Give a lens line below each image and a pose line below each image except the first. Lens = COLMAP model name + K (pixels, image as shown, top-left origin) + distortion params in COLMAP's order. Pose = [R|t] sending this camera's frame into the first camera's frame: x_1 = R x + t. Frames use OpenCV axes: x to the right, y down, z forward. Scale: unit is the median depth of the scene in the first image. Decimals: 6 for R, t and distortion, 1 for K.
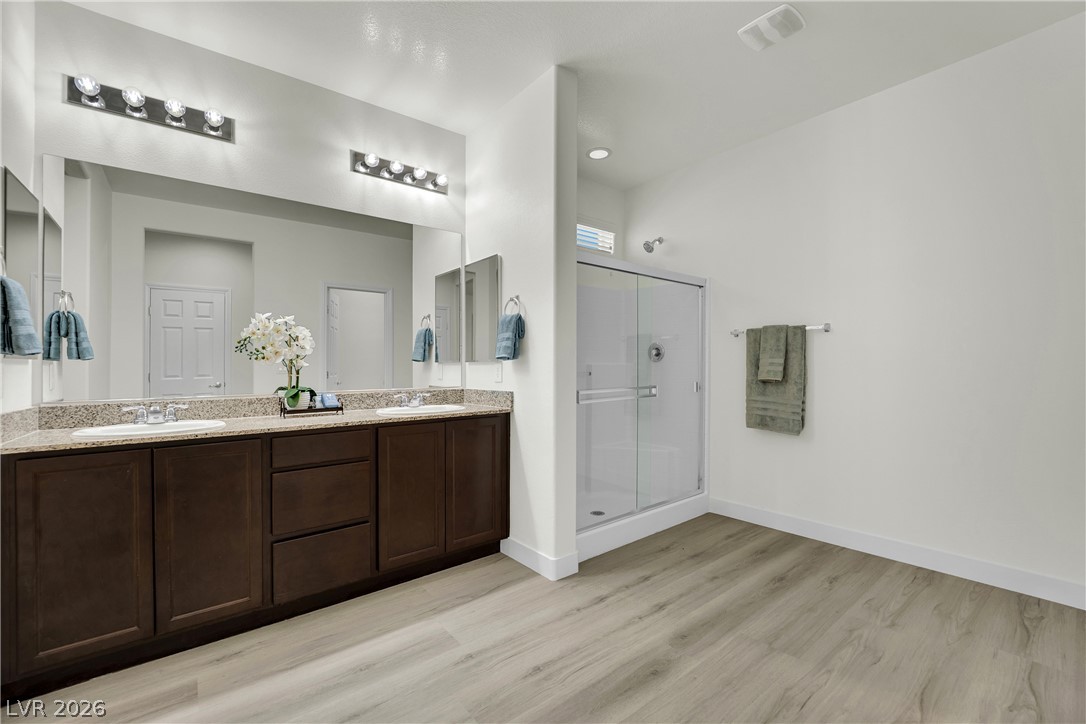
lens RADIAL K [[444.2, 0, 533.5], [0, 444.2, 363.6], [0, 0, 1]] dist [-0.015693, 0.000328]
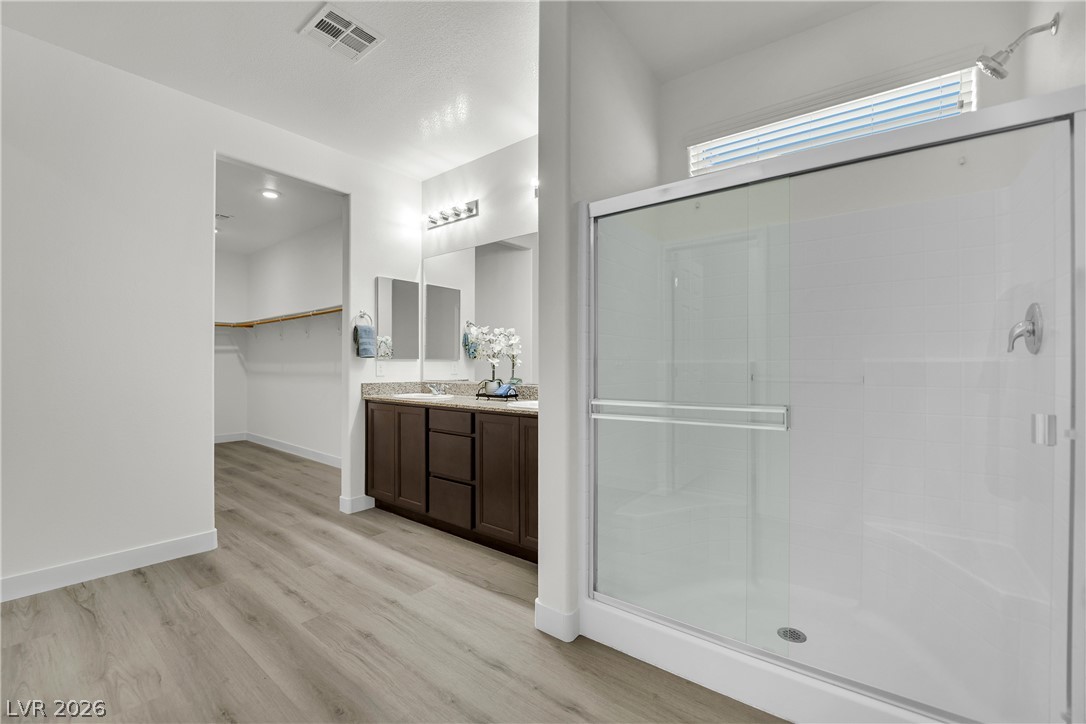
lens RADIAL K [[444.2, 0, 534.6], [0, 444.2, 362.1], [0, 0, 1]] dist [-0.015693, 0.000328]
pose [[0.246535, 0.000016, -0.969134, 0.946446], [-0.001893, 0.999998, -0.000465, 0.004115], [0.969132, 0.001949, 0.246534, 0.903645]]
